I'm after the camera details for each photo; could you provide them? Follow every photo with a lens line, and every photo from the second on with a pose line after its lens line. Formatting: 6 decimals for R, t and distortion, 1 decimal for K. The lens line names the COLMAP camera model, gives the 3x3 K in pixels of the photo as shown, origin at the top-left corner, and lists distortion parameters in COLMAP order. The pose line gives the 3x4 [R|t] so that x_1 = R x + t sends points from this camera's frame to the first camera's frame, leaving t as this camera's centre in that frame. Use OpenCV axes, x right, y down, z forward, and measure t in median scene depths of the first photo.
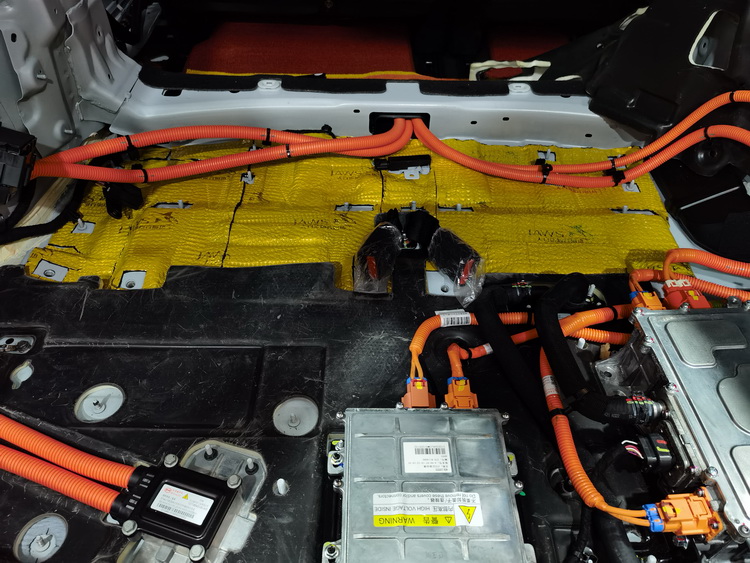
lens RADIAL K [[590.6, 0, 375.0], [0, 590.6, 281.5], [0, 0, 1]] dist [0.198699, -0.266089]
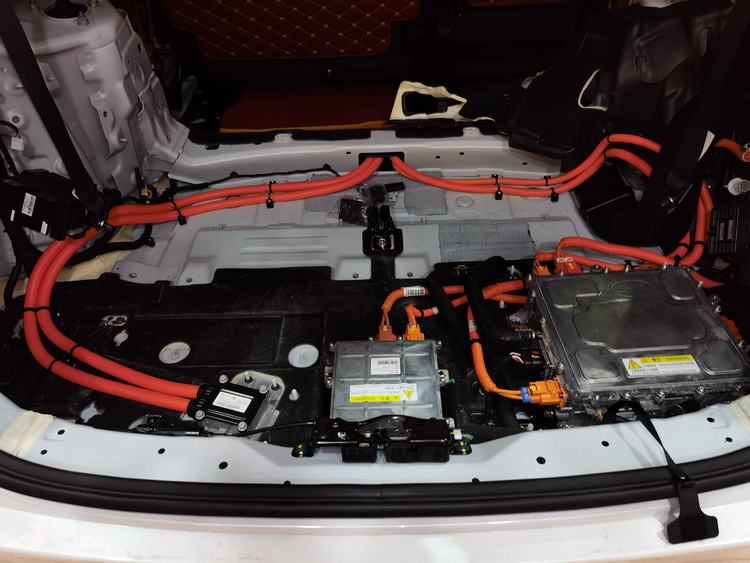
lens RADIAL K [[592.0, 0, 375.0], [0, 592.0, 281.5], [0, 0, 1]] dist [0.086713, -0.007970]
pose [[0.998491, -0.039640, -0.038005, 0.113903], [0.037045, 0.997084, -0.066716, 0.153567], [0.040539, 0.065207, 0.997048, -0.500474]]
